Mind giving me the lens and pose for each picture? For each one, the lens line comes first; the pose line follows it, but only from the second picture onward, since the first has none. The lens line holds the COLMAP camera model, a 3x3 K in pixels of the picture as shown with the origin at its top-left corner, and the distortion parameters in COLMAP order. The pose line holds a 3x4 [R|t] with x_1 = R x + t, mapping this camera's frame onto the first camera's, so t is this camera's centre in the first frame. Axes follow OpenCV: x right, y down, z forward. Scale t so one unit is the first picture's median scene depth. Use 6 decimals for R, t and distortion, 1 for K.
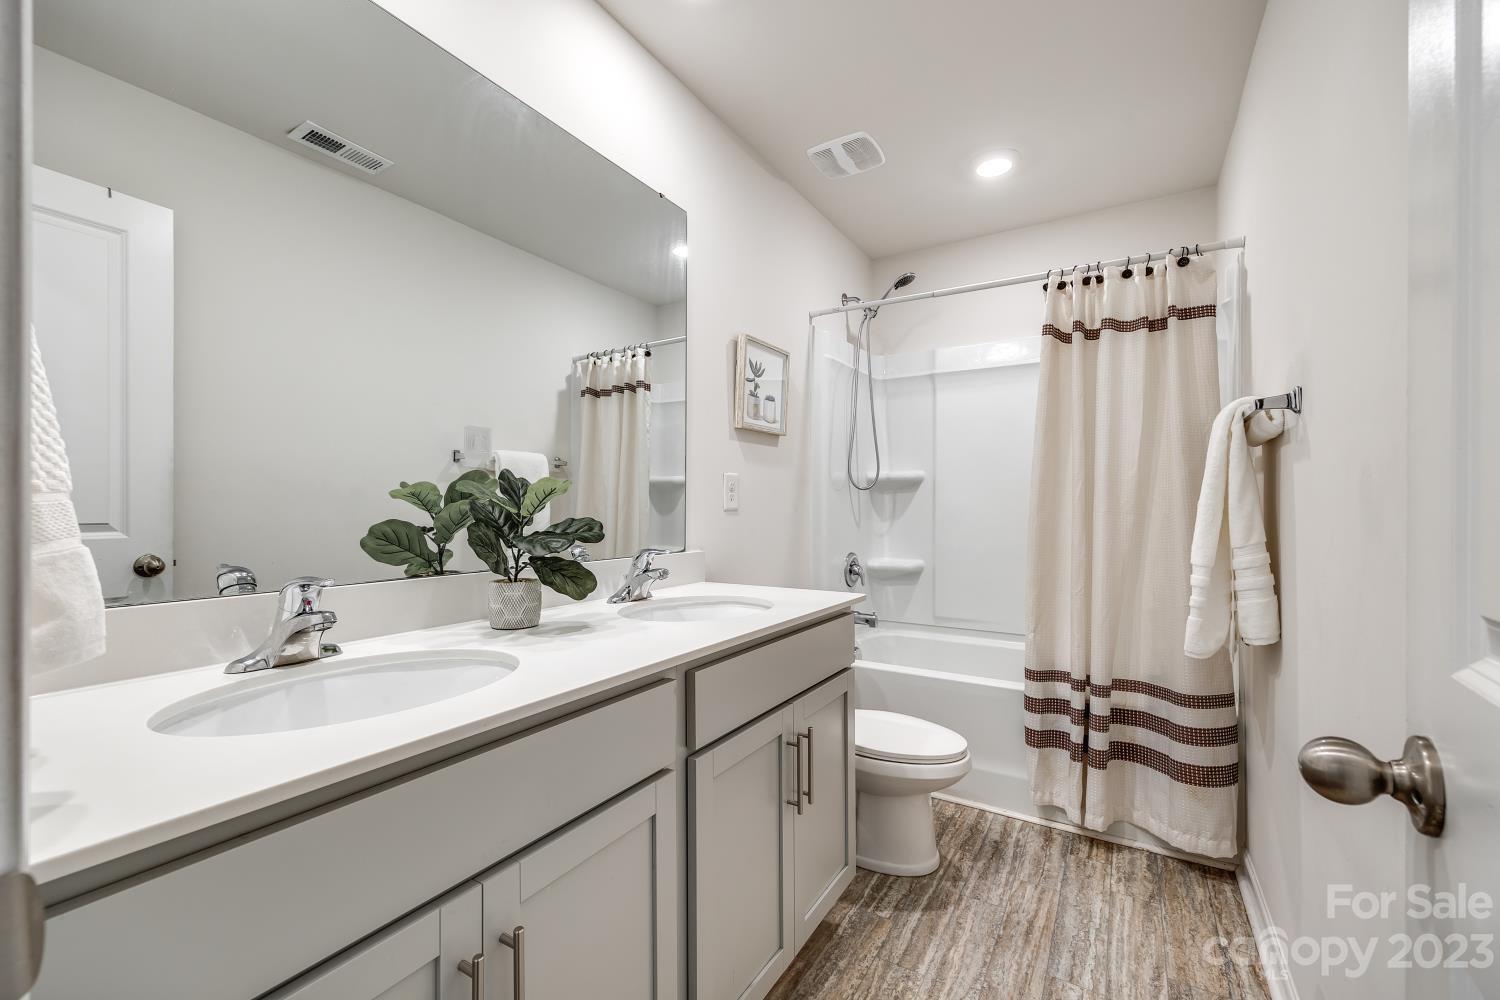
lens RADIAL K [[605.0, 0, 760.6], [0, 605.0, 497.8], [0, 0, 1]] dist [-0.003362, 0.000486]
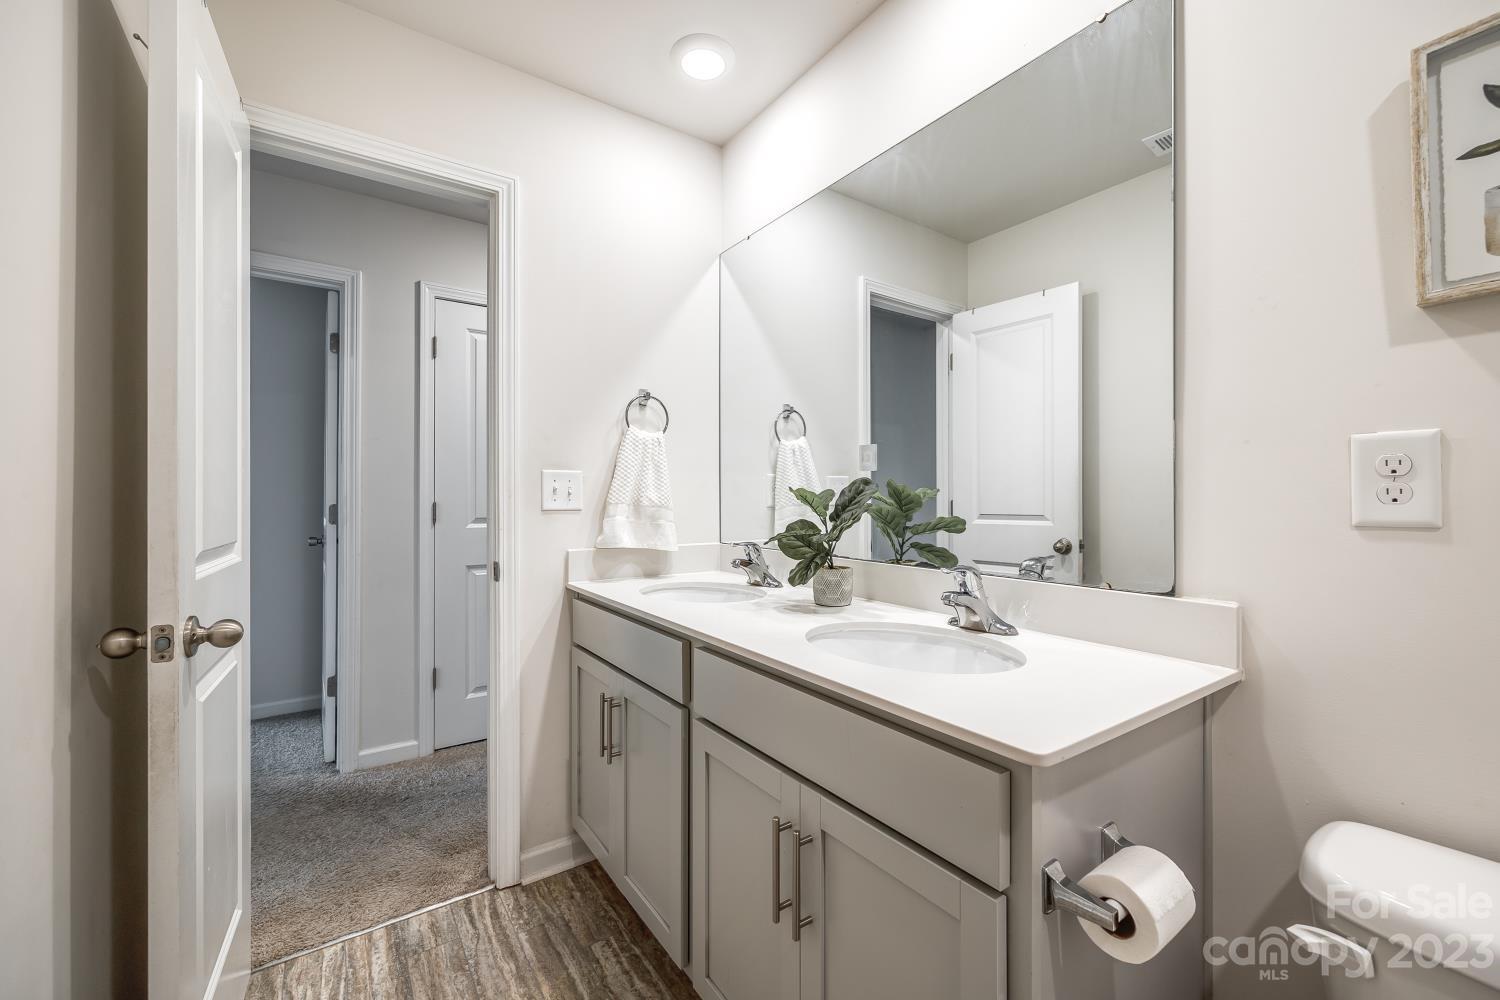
lens RADIAL K [[605.0, 0, 760.3], [0, 605.0, 509.8], [0, 0, 1]] dist [-0.003362, 0.000486]
pose [[-0.394709, -0.006484, -0.918783, 1.014648], [0.006593, 0.999929, -0.009889, 0.023694], [0.918783, -0.009961, -0.394638, 1.683019]]
